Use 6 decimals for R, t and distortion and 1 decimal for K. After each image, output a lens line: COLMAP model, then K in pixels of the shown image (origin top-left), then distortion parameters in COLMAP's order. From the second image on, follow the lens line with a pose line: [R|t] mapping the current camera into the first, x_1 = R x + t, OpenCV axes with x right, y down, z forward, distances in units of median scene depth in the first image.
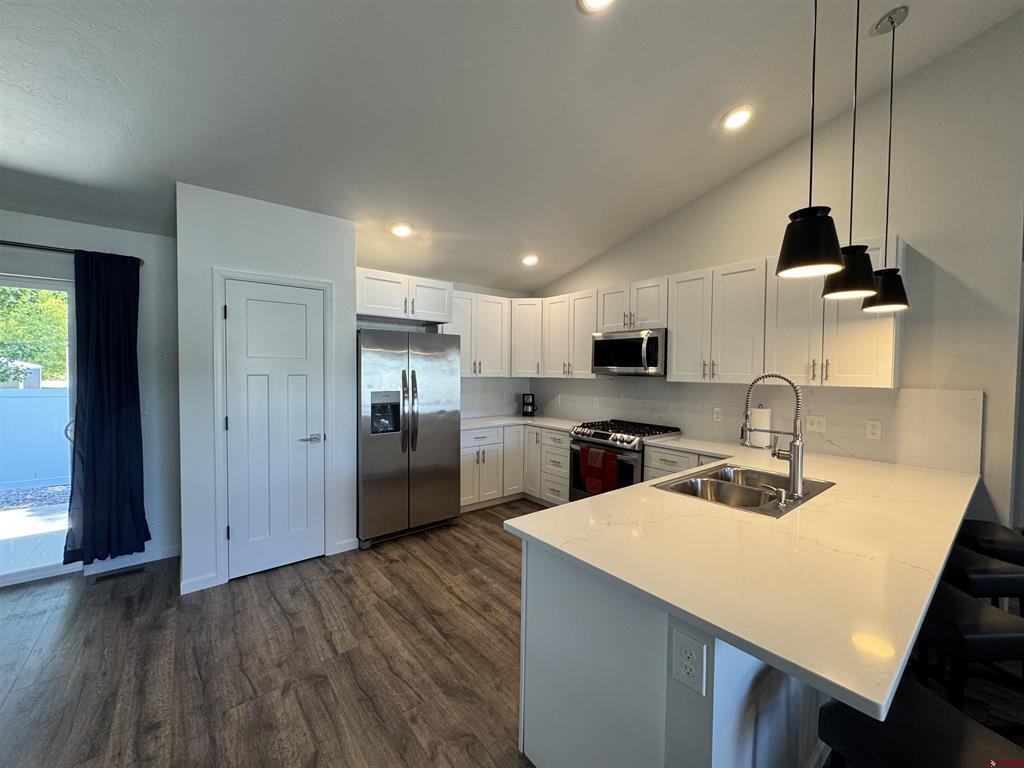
lens RADIAL K [[407.5, 0, 512.0], [0, 407.5, 381.4], [0, 0, 1]] dist [-0.003902, 0.000142]
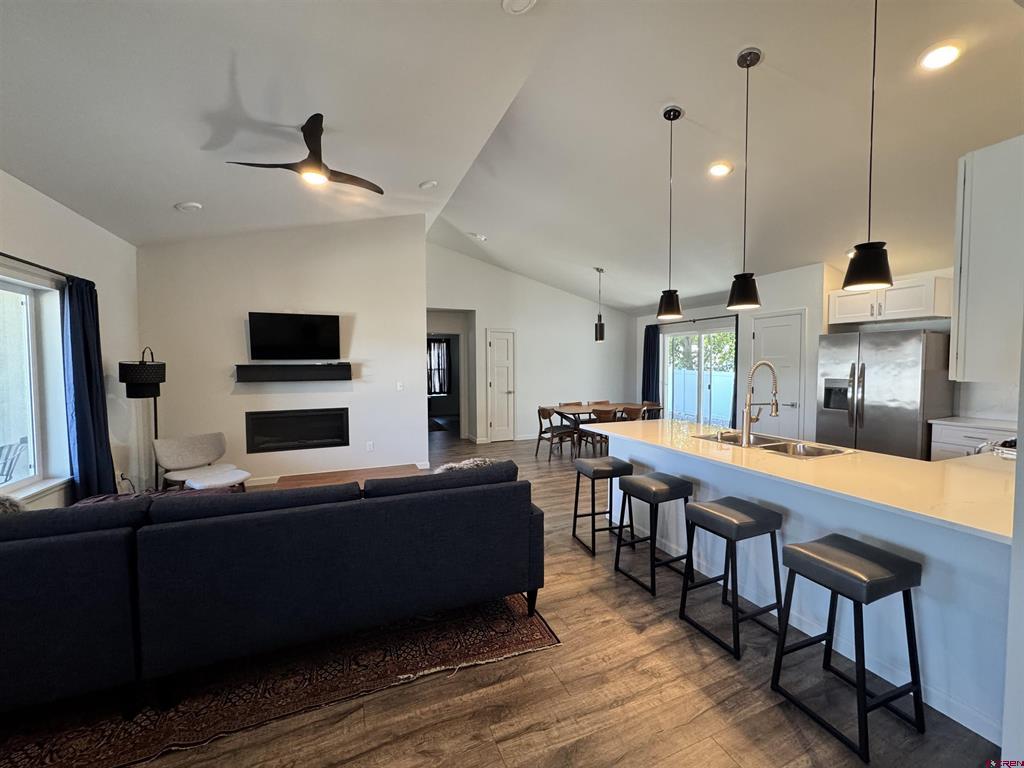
lens RADIAL K [[407.5, 0, 512.0], [0, 407.5, 381.4], [0, 0, 1]] dist [-0.003902, 0.000142]
pose [[-0.278070, 0.034592, -0.959938, 1.275139], [-0.022887, 0.998829, 0.042623, -0.000381], [0.960288, 0.033822, -0.276953, 0.321048]]
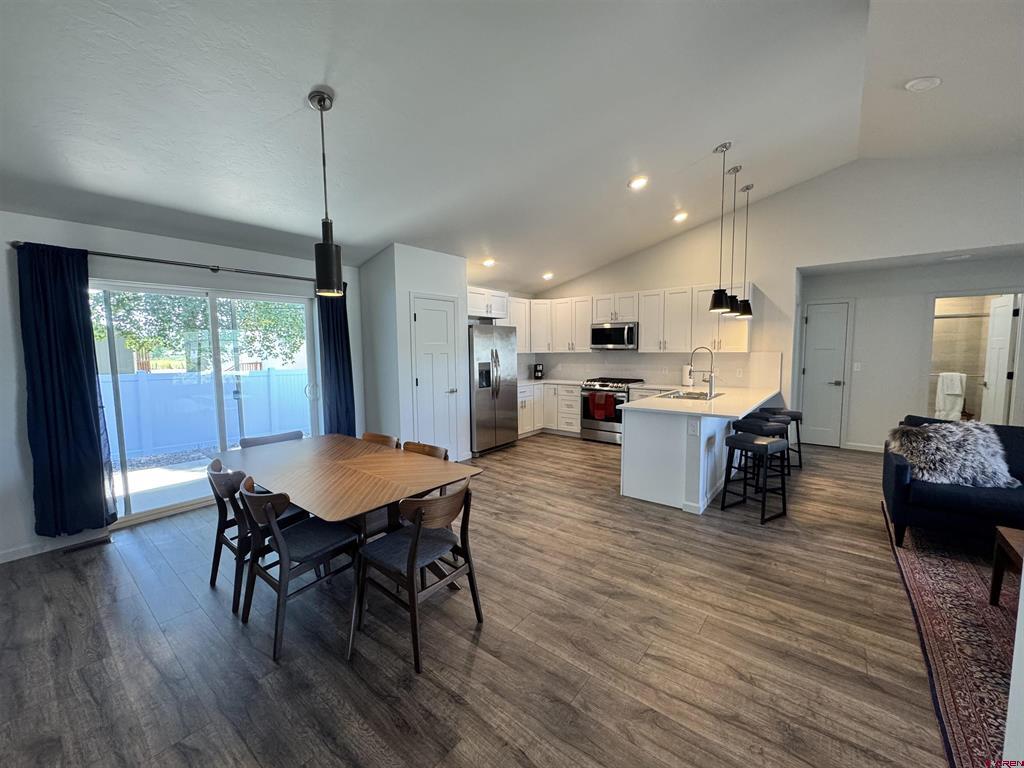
lens RADIAL K [[407.5, 0, 512.0], [0, 407.5, 381.4], [0, 0, 1]] dist [-0.003902, 0.000142]
pose [[0.976944, -0.038136, 0.210062, -0.535772], [0.027023, 0.998092, 0.055521, 0.012182], [-0.211778, -0.048564, 0.976110, -0.614048]]
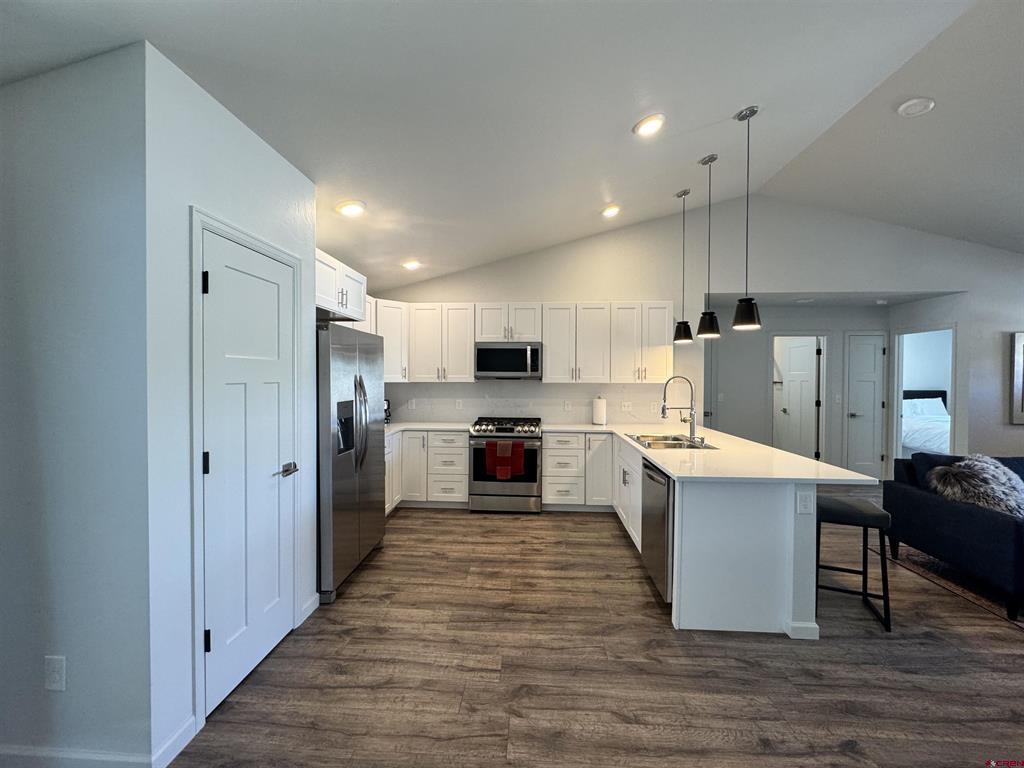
lens RADIAL K [[407.5, 0, 512.0], [0, 407.5, 381.4], [0, 0, 1]] dist [-0.003902, 0.000142]
pose [[0.674739, -0.016511, 0.737872, -0.671707], [0.025333, 0.999679, -0.000797, -0.006228], [-0.737622, 0.019230, 0.674940, 0.192044]]
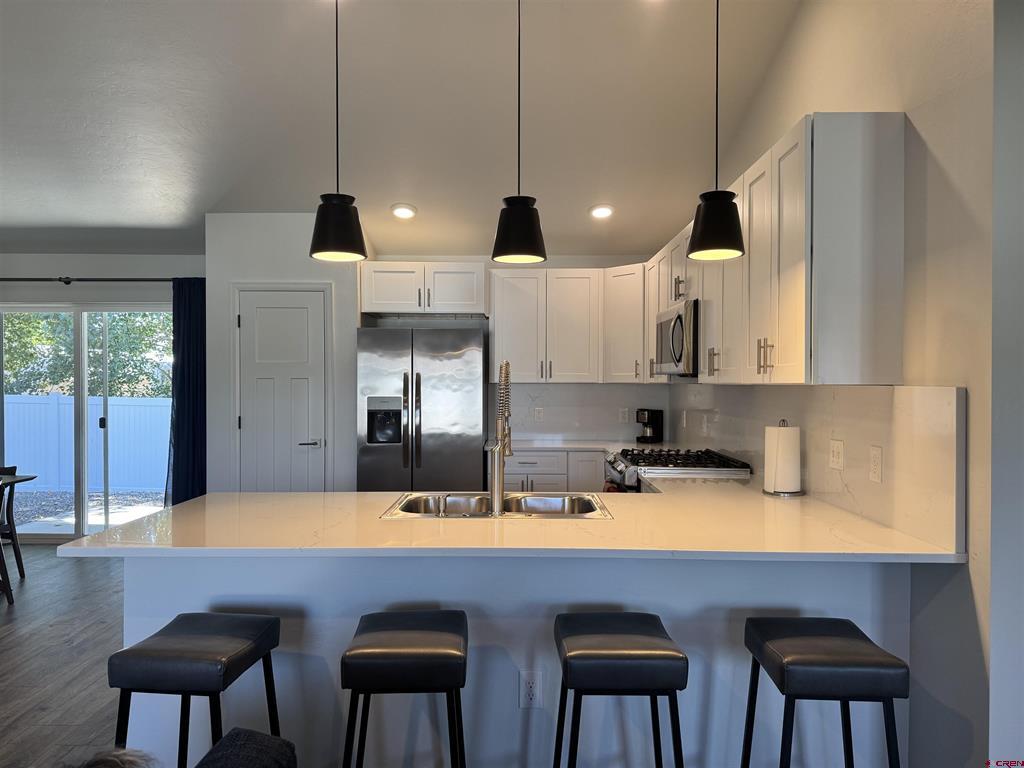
lens RADIAL K [[712.7, 0, 514.8], [0, 712.7, 384.1], [0, 0, 1]] dist [0.080805, -0.113187]
pose [[0.778216, -0.004431, -0.627981, 0.873601], [-0.011805, 0.999695, -0.021683, 0.026366], [0.627886, 0.024287, 0.777926, -0.037493]]
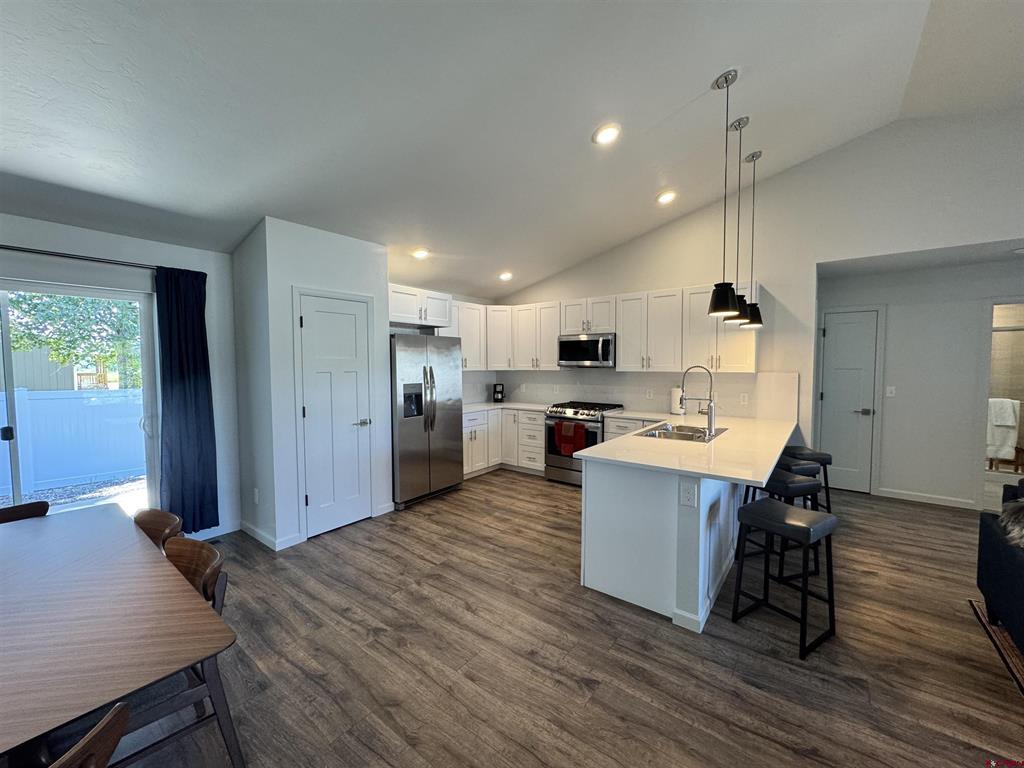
lens RADIAL K [[407.5, 0, 512.0], [0, 407.5, 381.4], [0, 0, 1]] dist [-0.003902, 0.000142]
pose [[0.972033, -0.025034, 0.233508, -0.298530], [0.020770, 0.999570, 0.020704, -0.001756], [-0.233926, -0.015275, 0.972135, -0.277456]]
